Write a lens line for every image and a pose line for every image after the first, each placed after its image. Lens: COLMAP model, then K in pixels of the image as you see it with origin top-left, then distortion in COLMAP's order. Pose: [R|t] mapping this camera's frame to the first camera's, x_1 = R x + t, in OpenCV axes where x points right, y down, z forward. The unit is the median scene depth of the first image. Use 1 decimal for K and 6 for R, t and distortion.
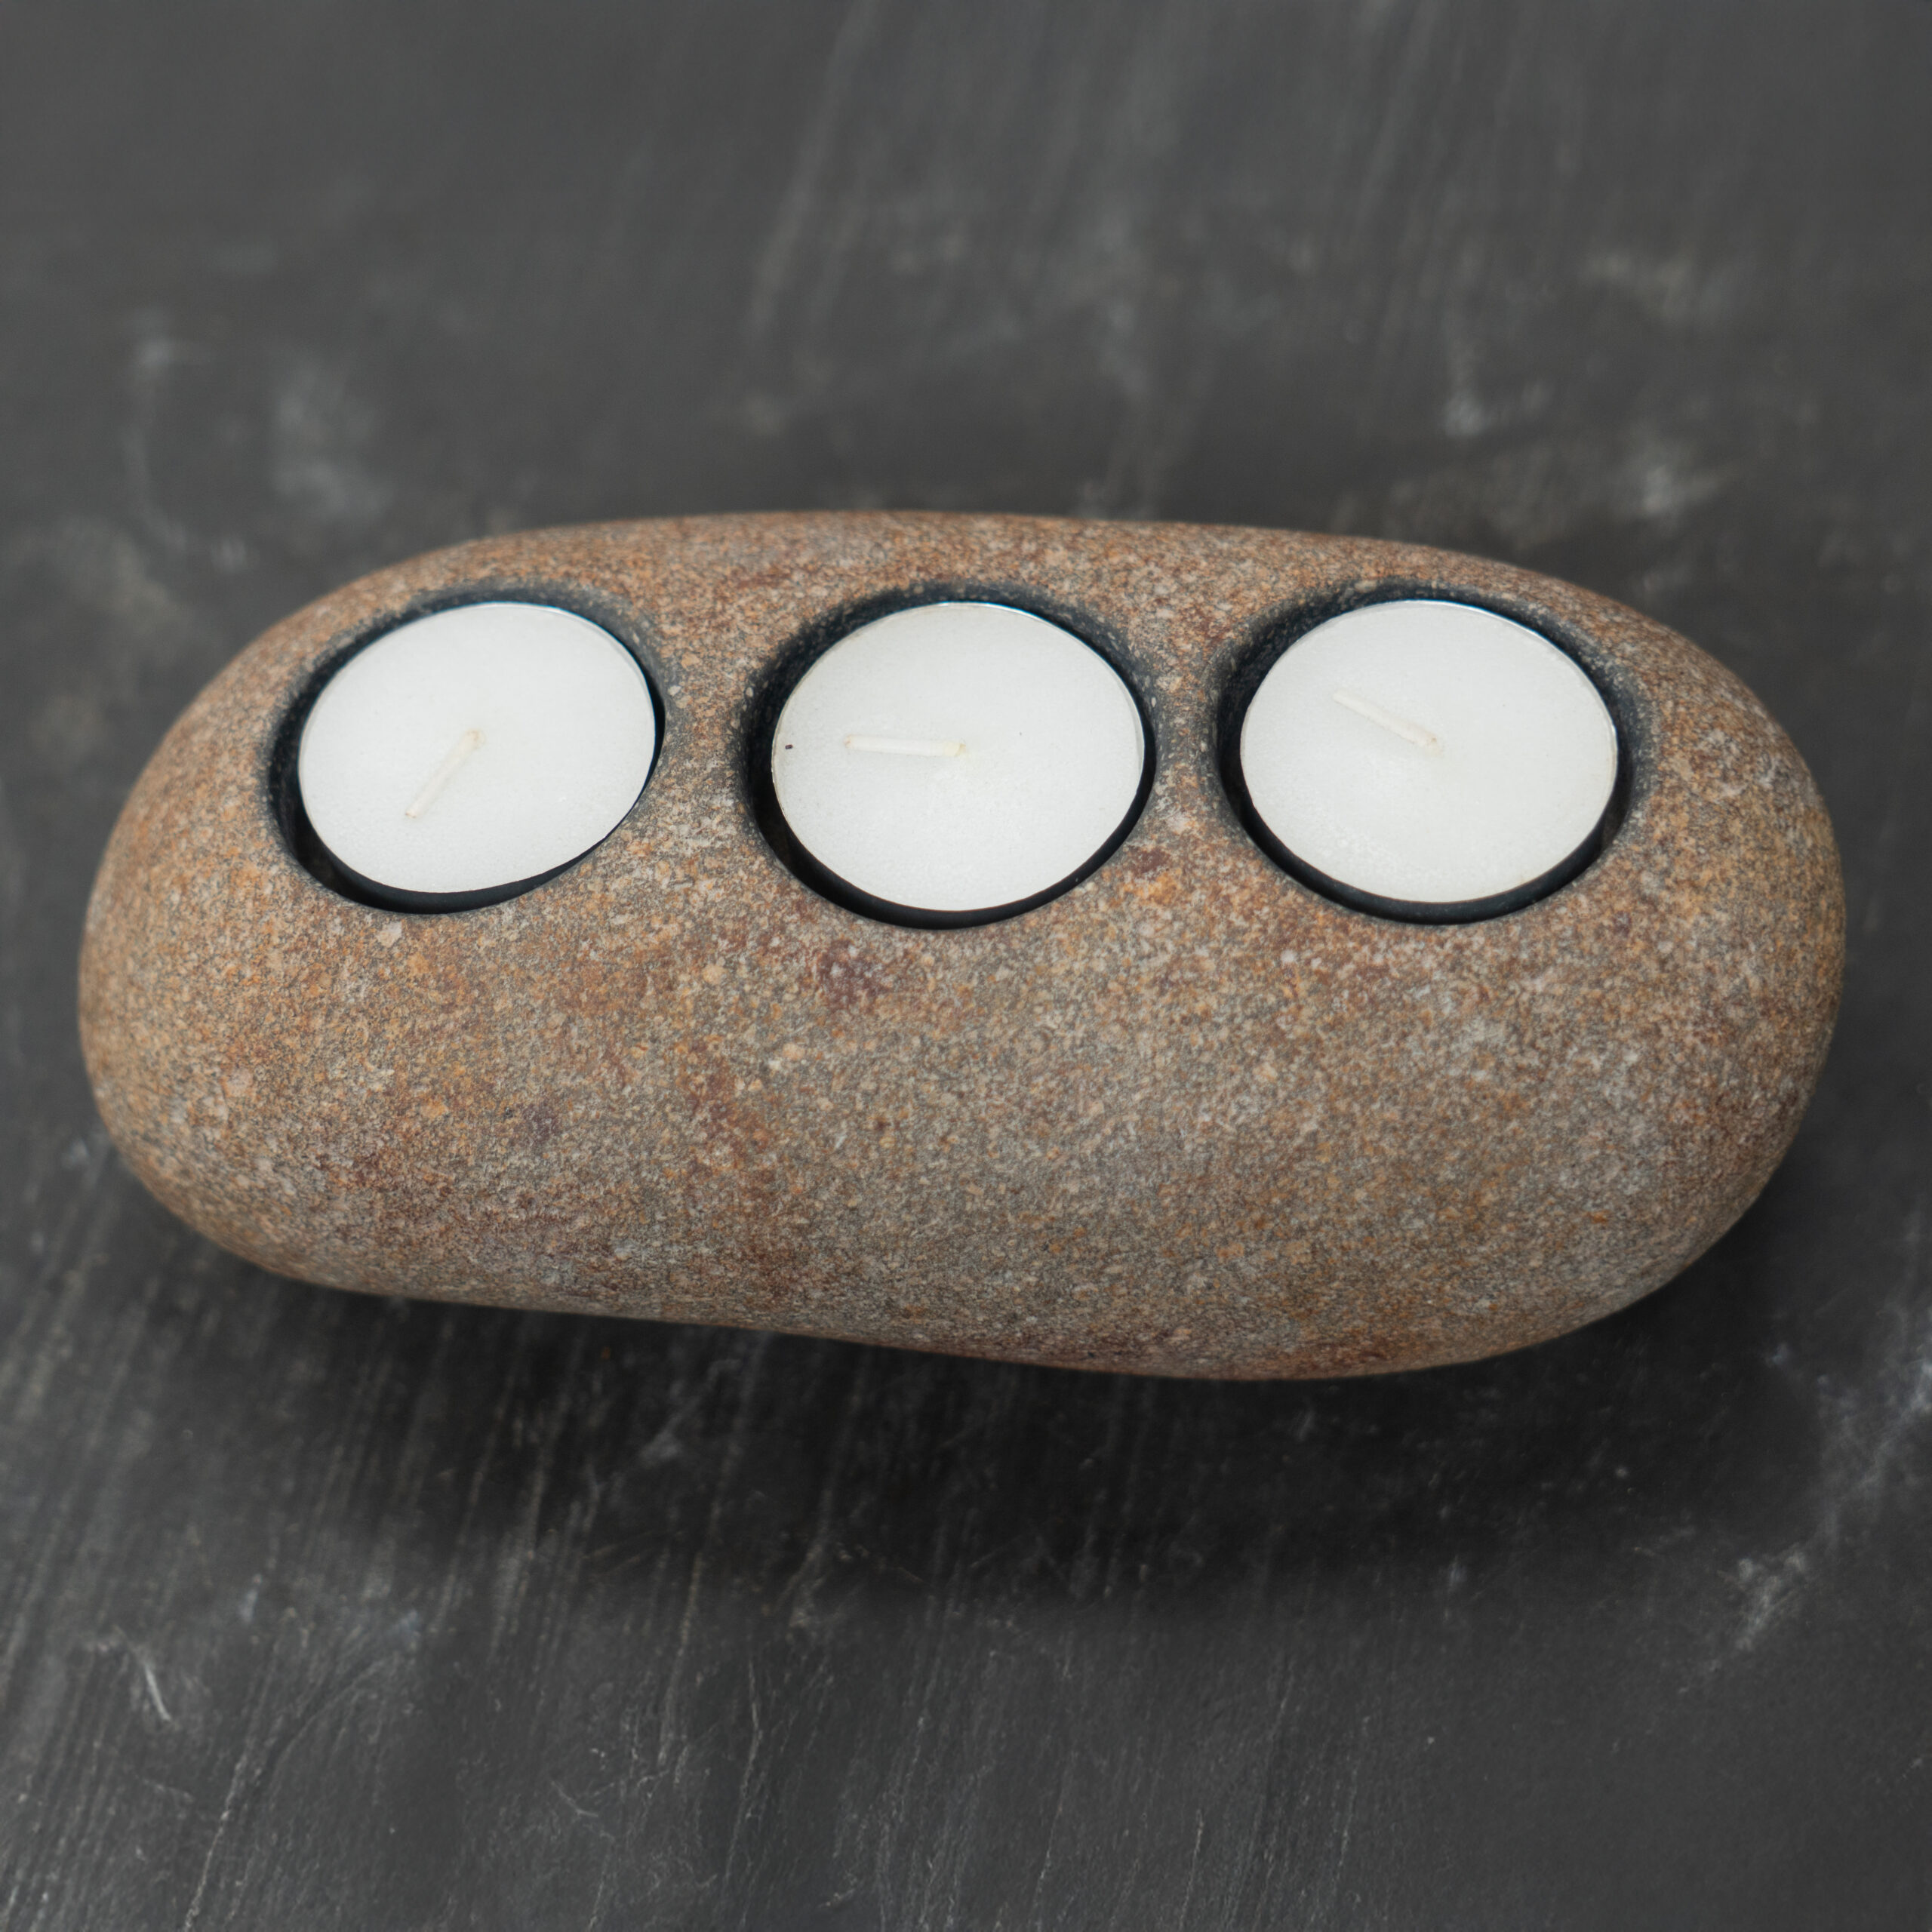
lens RADIAL K [[3624.5, 0, 966.0], [0, 3624.5, 966.0], [0, 0, 1]] dist [-0.005084, 0.065993]
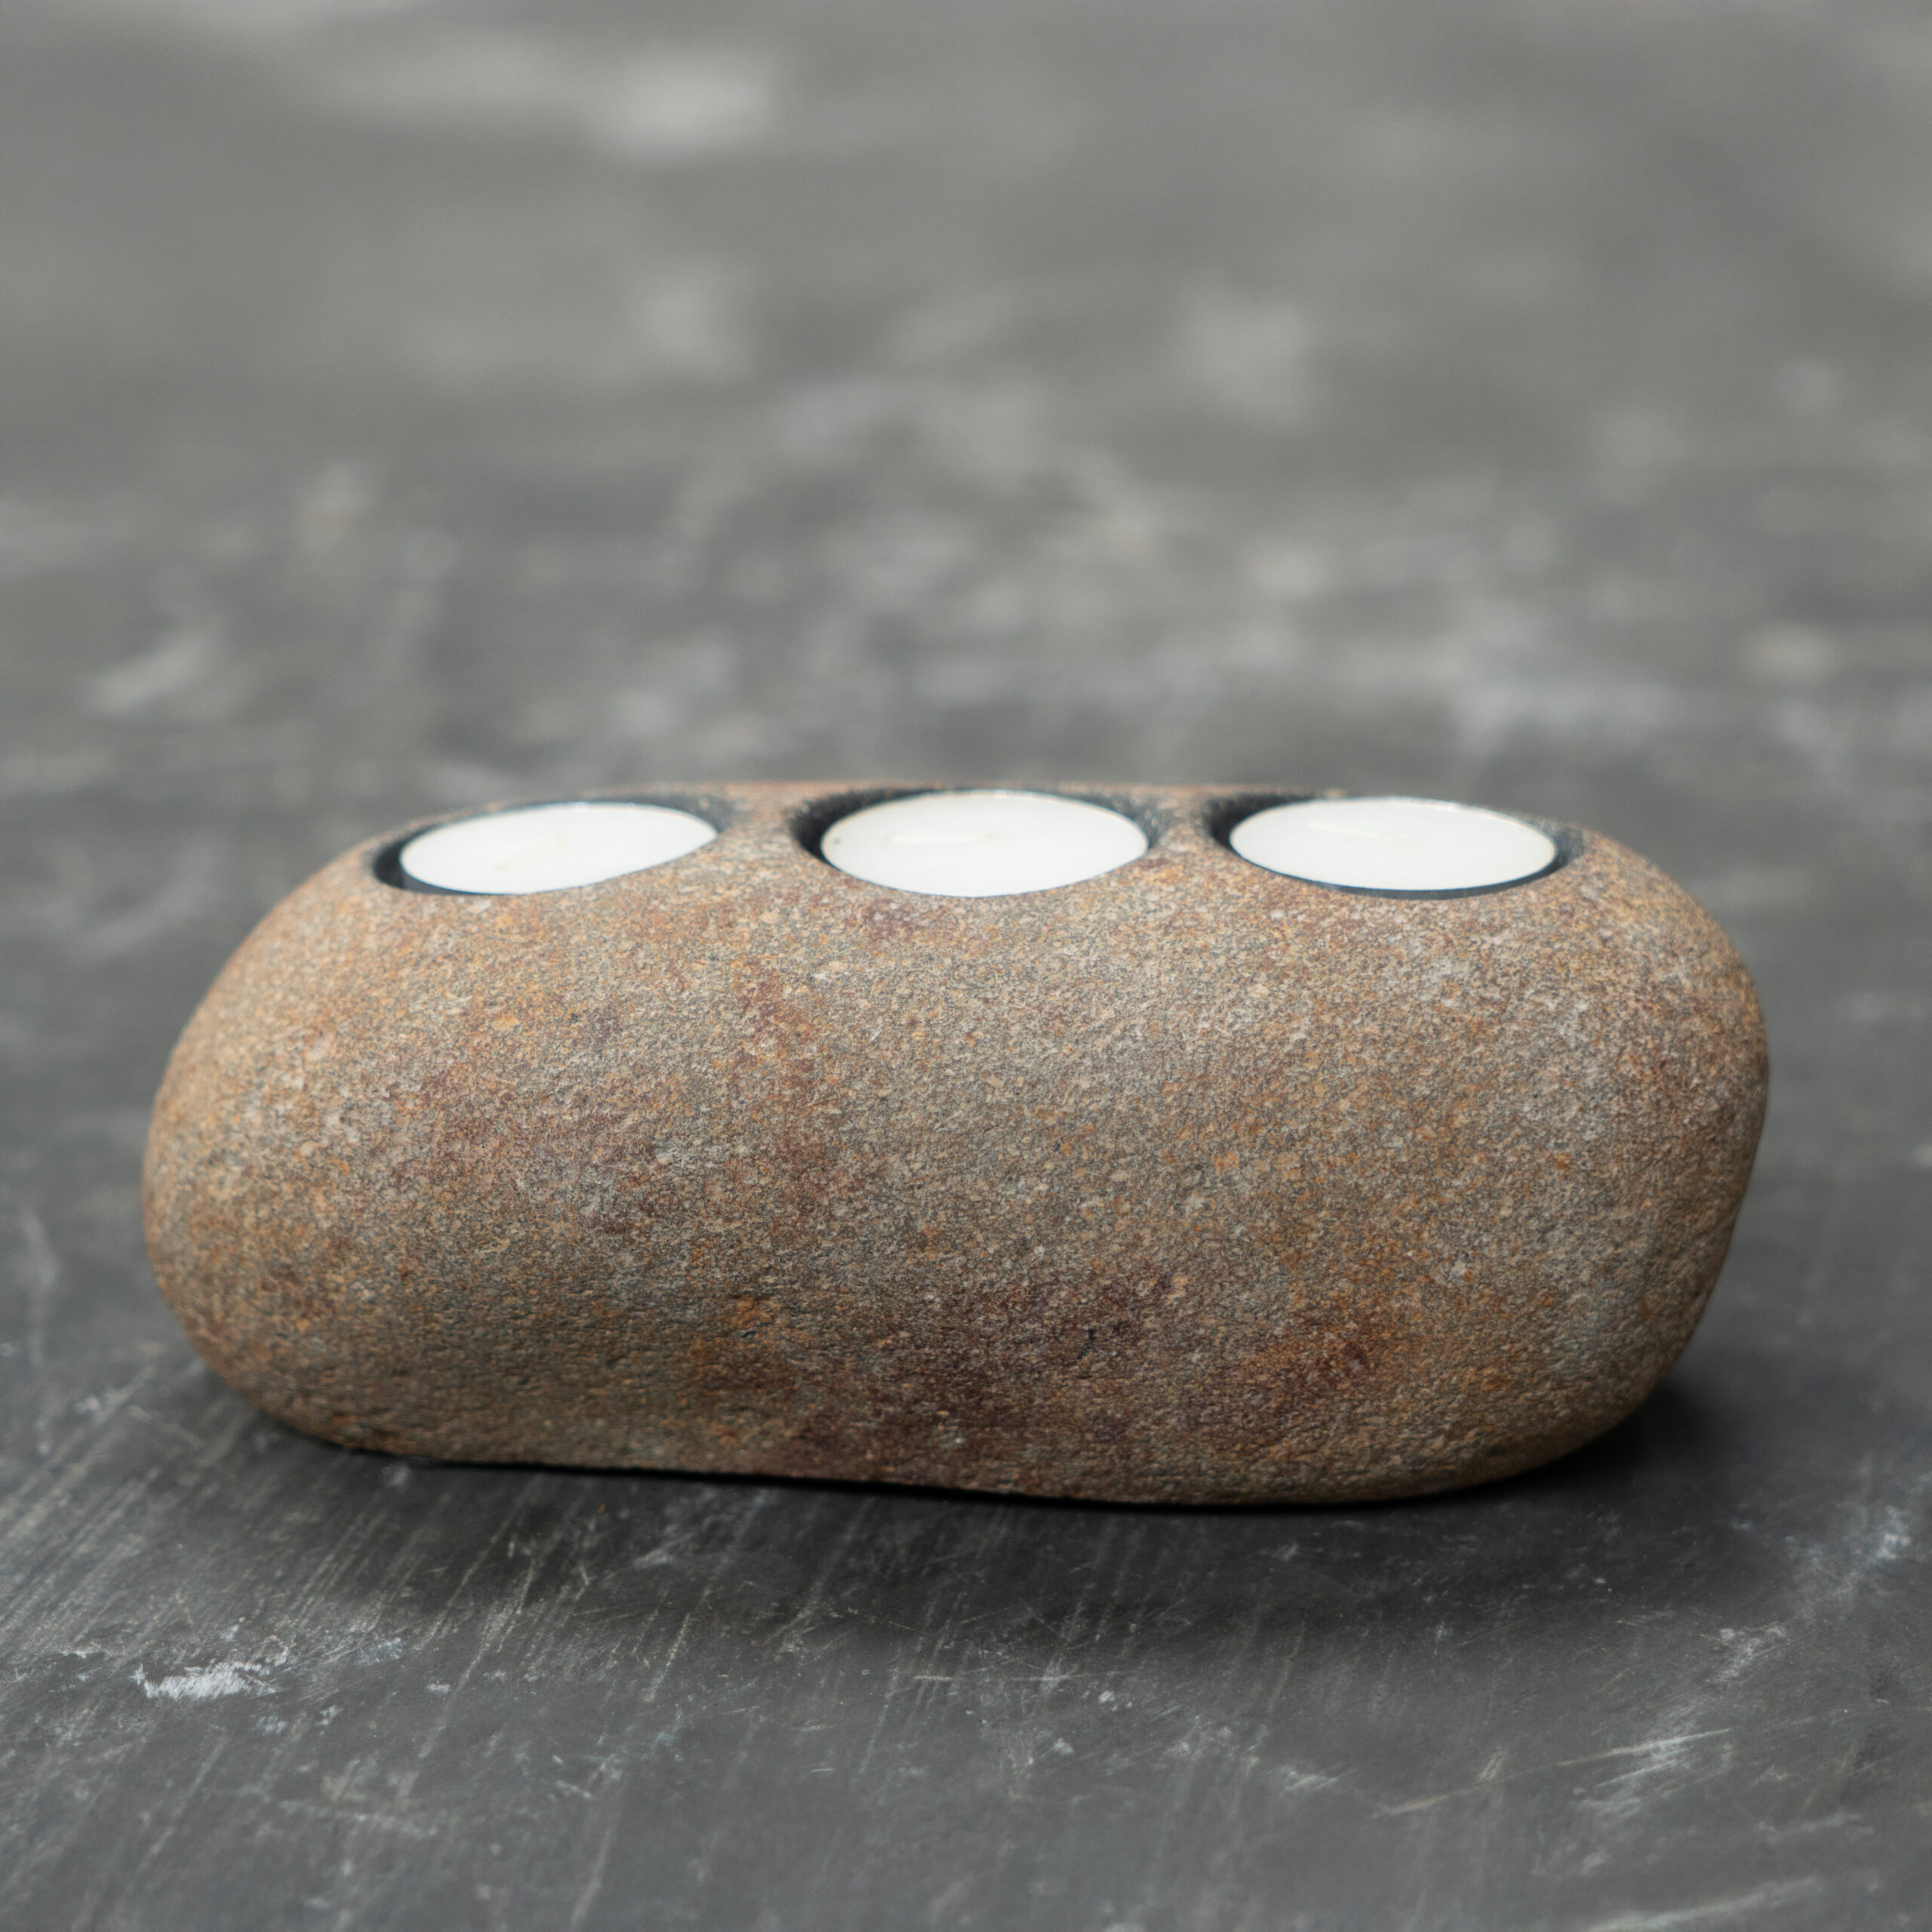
lens RADIAL K [[4107.9, 0, 978.1], [0, 4107.9, 1168.5], [0, 0, 1]] dist [-0.006189, 0.146076]
pose [[0.998168, 0.054190, 0.026914, -0.034677], [-0.028131, 0.809461, -0.586499, 0.808728], [-0.053568, 0.584668, 0.809502, 0.006556]]
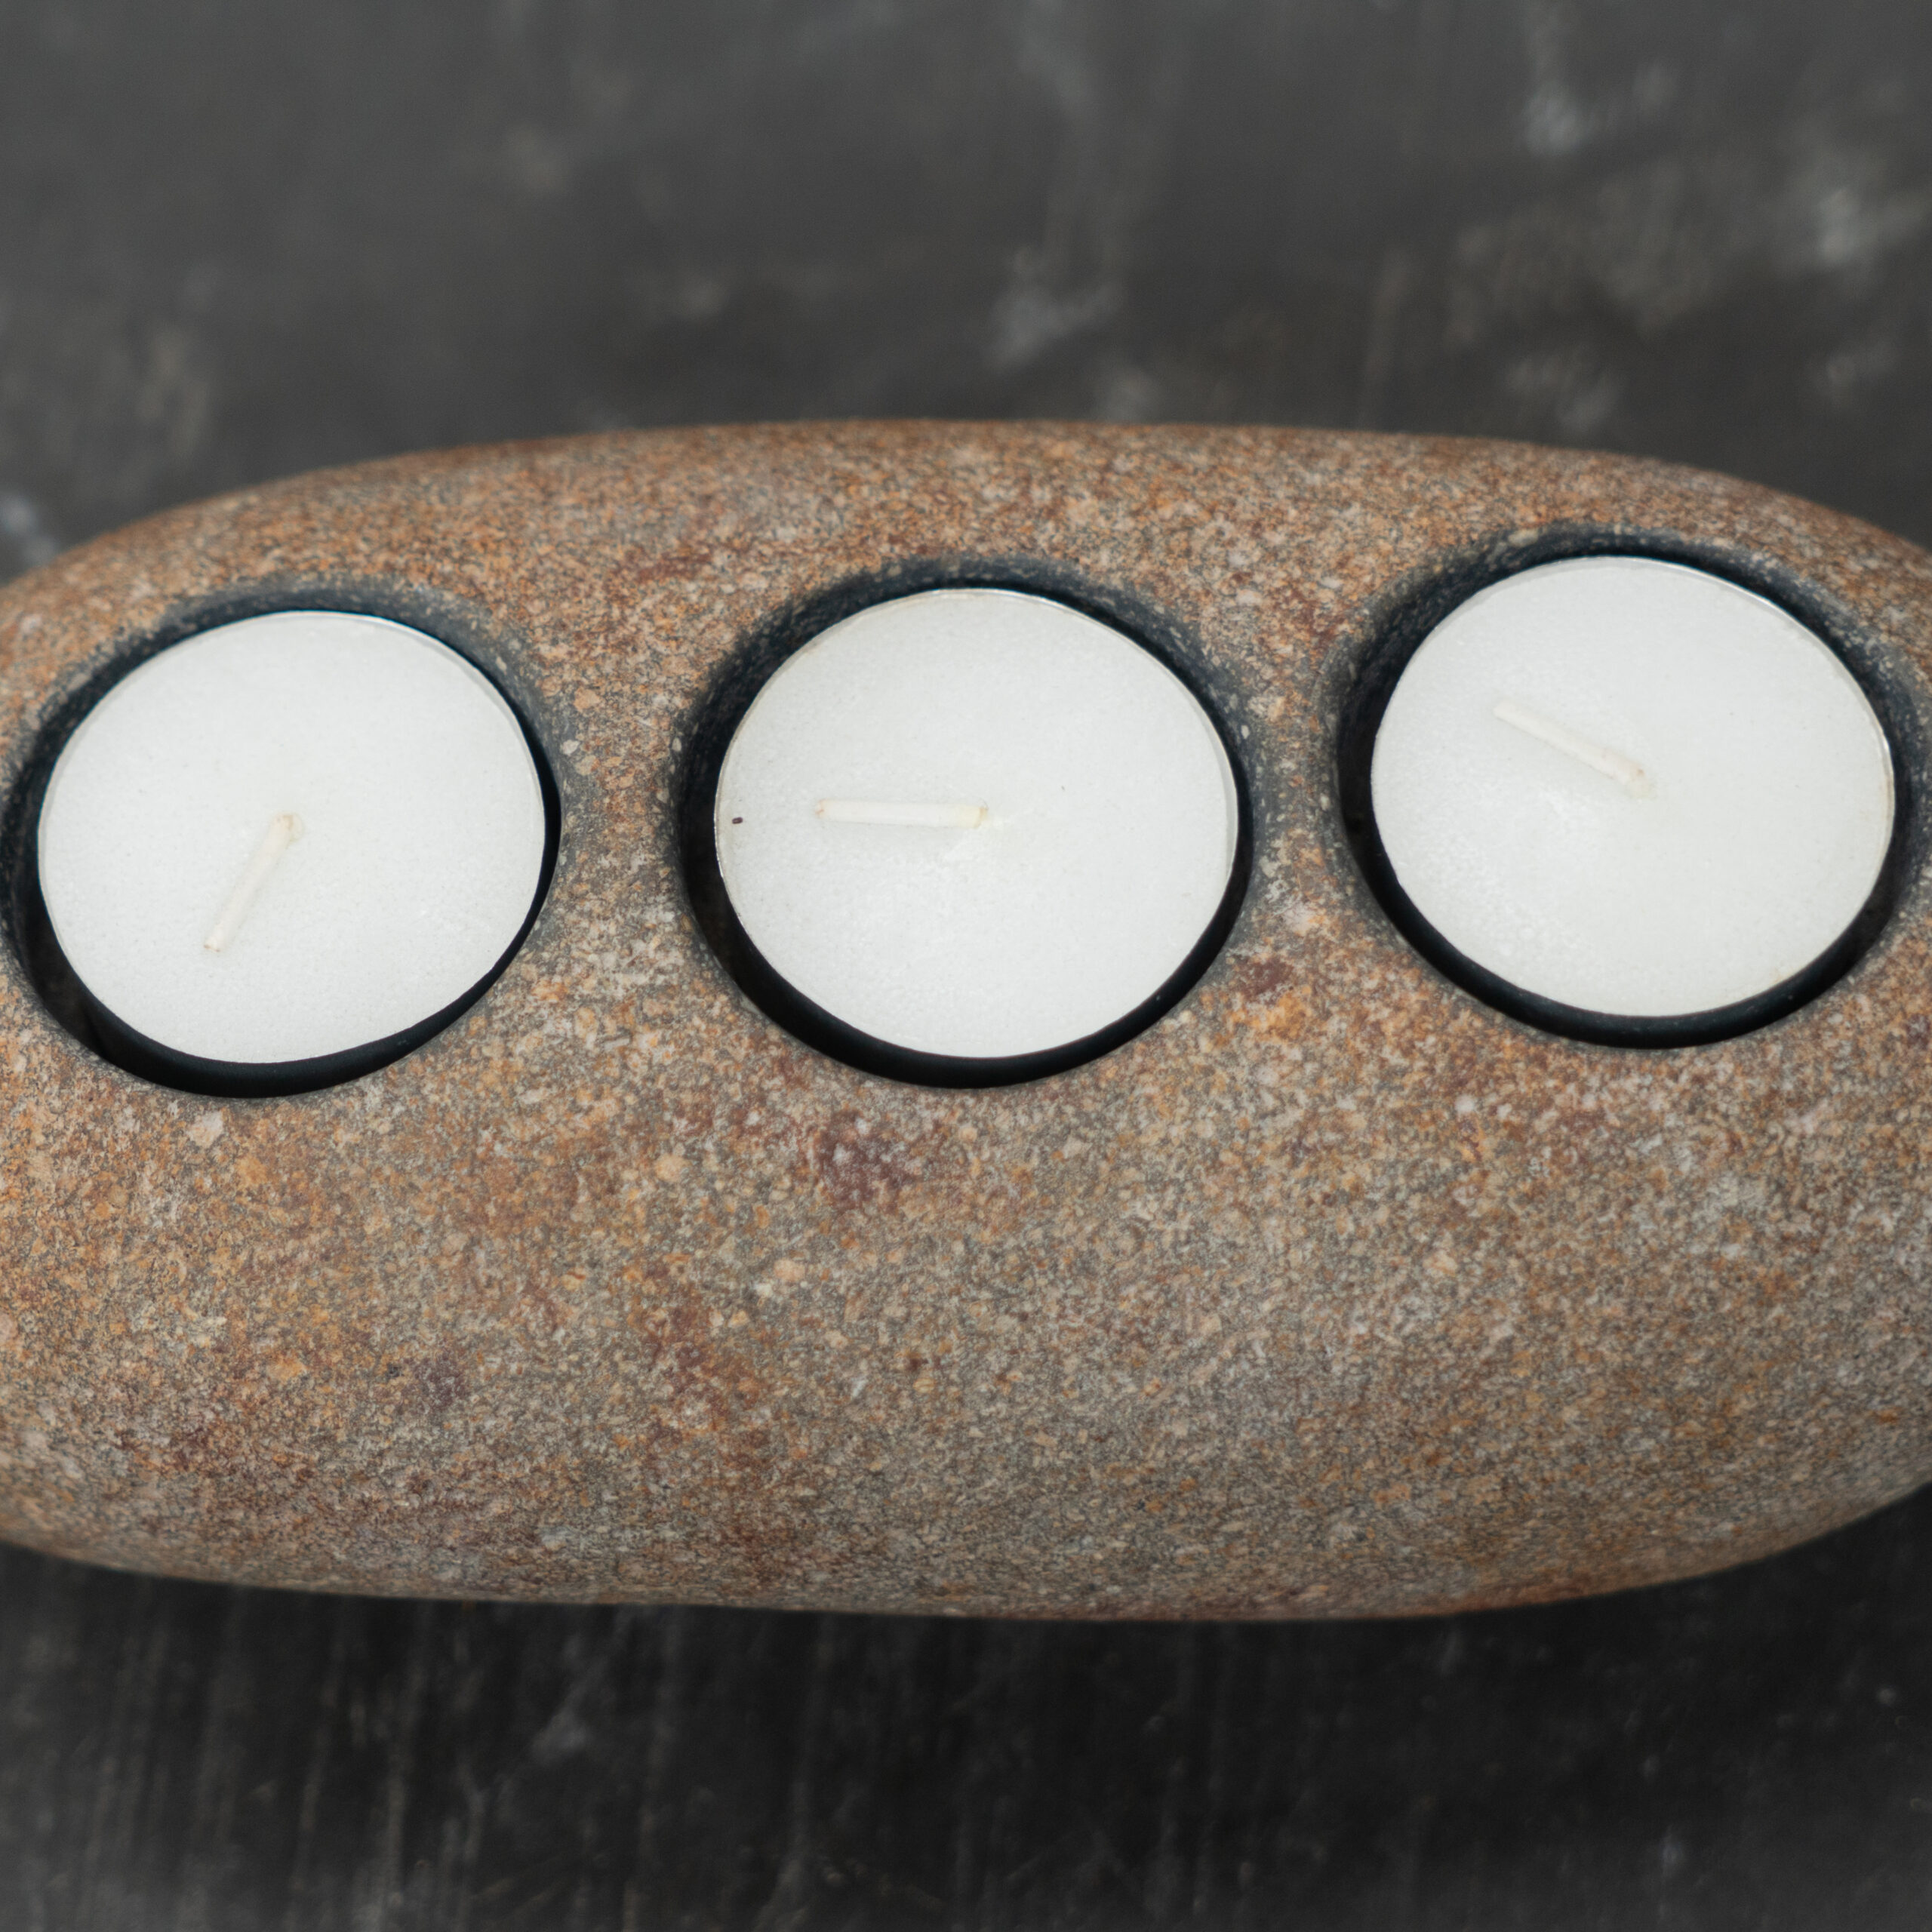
lens RADIAL K [[5580.3, 0, 738.8], [0, 5580.3, 1055.3], [0, 0, 1]] dist [-0.000204, 0.096031]
pose [[0.996980, -0.058653, 0.050894, -0.110525], [0.051739, 0.990438, 0.127888, -0.159965], [-0.057909, -0.124868, 0.990482, -0.094934]]
